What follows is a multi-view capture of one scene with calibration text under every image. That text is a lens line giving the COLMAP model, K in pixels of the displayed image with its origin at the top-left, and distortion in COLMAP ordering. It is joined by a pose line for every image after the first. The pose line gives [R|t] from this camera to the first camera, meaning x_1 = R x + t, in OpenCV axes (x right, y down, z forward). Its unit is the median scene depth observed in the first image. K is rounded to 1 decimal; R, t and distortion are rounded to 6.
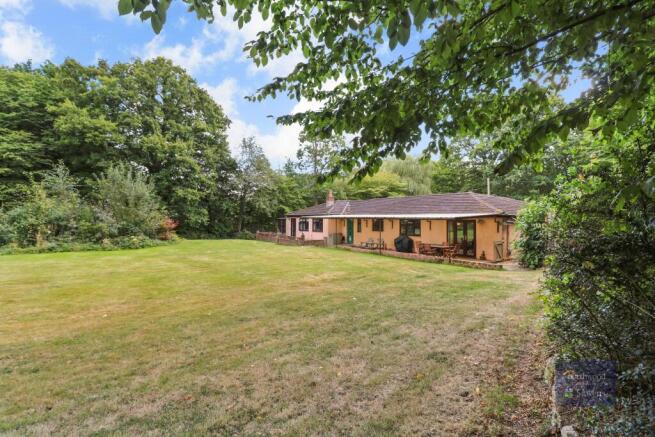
lens RADIAL K [[318.8, 0, 327.5], [0, 318.8, 218.5], [0, 0, 1]] dist [-0.000304, -0.000079]
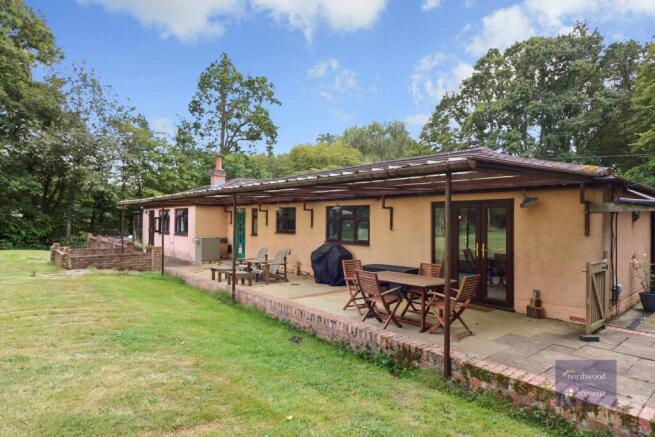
lens RADIAL K [[375.1, 0, 327.5], [0, 375.1, 218.5], [0, 0, 1]] dist [0.000626, -0.000010]
pose [[0.995903, 0.007936, 0.090079, 0.187405], [-0.006989, 0.999917, -0.010831, 0.025876], [-0.090158, 0.010157, 0.995876, 0.501661]]
